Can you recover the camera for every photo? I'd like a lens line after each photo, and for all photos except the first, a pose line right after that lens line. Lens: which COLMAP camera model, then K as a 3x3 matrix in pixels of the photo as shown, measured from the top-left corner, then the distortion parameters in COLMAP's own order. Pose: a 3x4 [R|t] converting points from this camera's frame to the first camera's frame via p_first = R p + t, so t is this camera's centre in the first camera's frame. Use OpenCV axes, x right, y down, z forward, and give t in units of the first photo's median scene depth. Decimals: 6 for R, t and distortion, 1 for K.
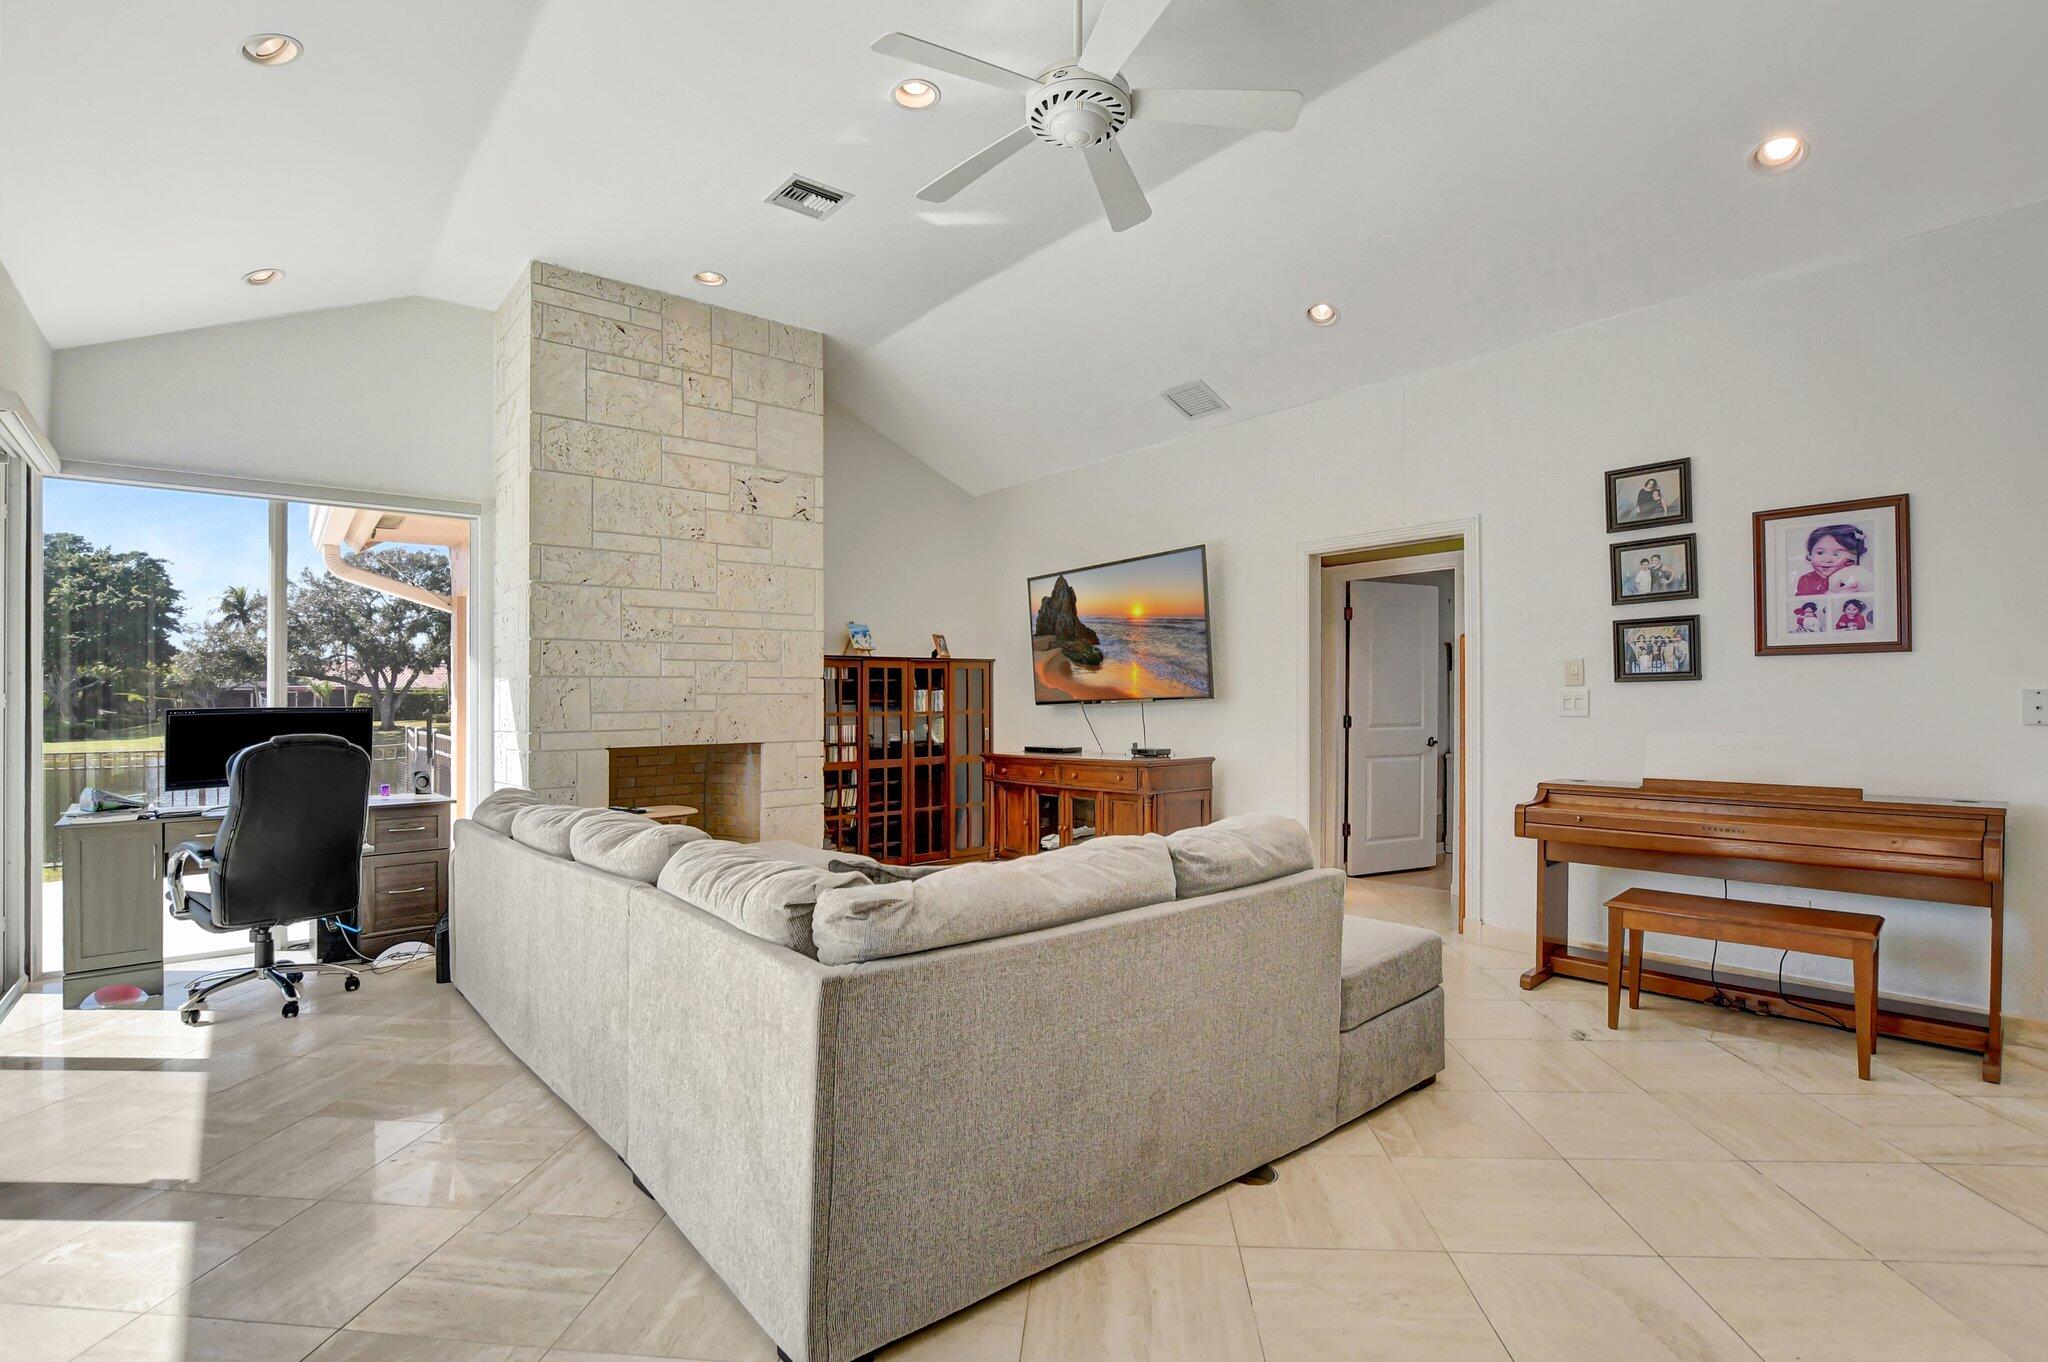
lens RADIAL K [[955.0, 0, 1008.3], [0, 955.0, 683.4], [0, 0, 1]] dist [-0.002856, -0.000111]
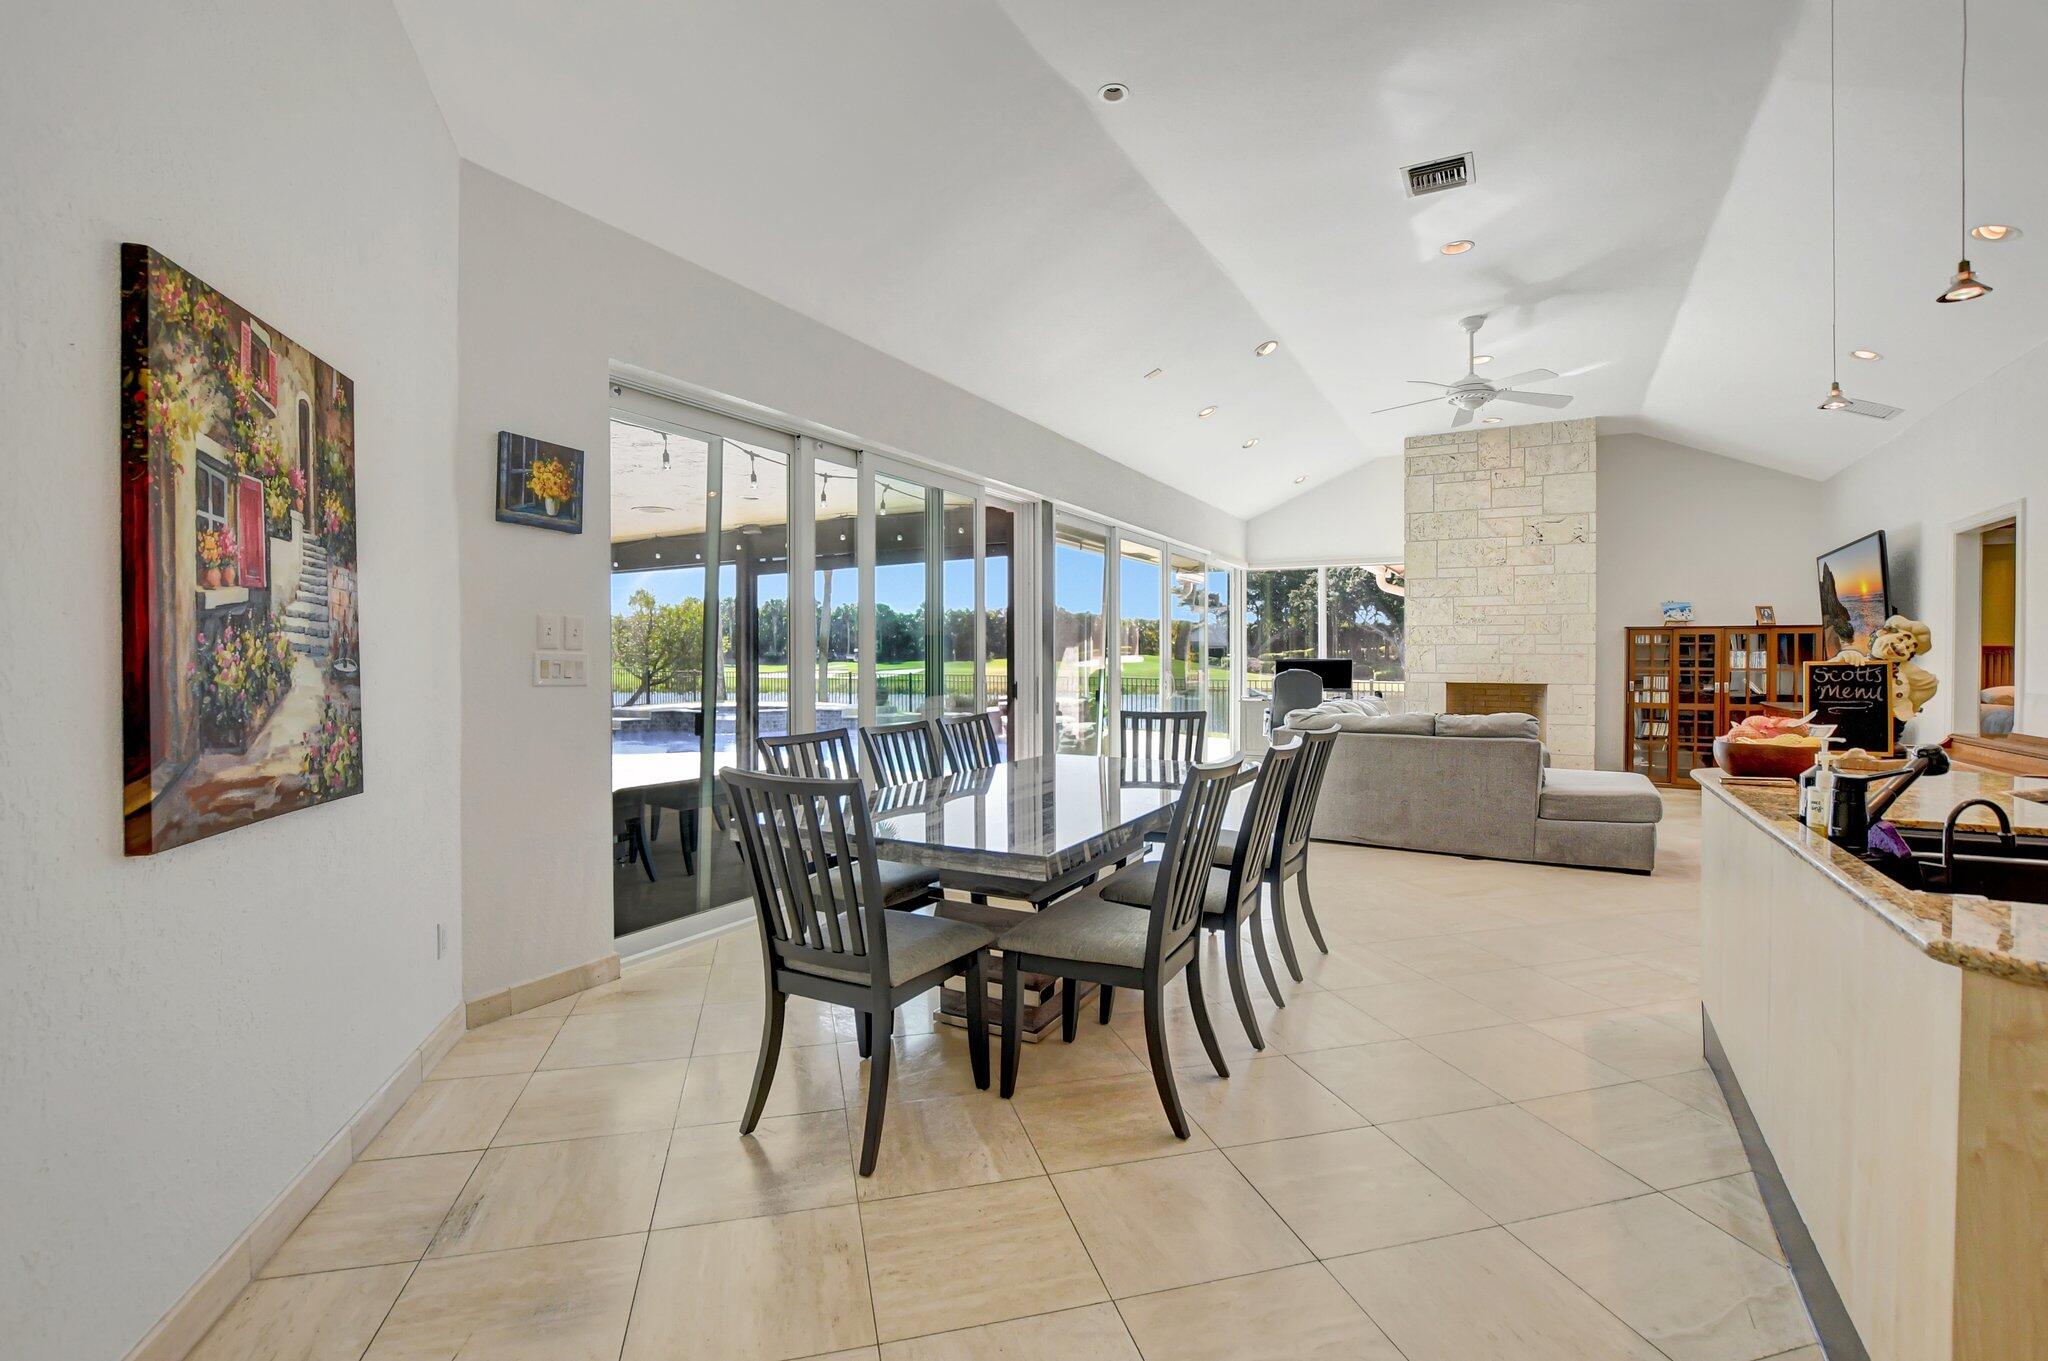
lens RADIAL K [[955.0, 0, 1021.7], [0, 955.0, 666.2], [0, 0, 1]] dist [-0.002856, -0.000111]
pose [[0.377459, 0.027672, -0.925613, 0.780533], [0.011899, 0.999326, 0.034728, -0.030818], [0.925950, -0.024122, 0.376875, -0.379413]]
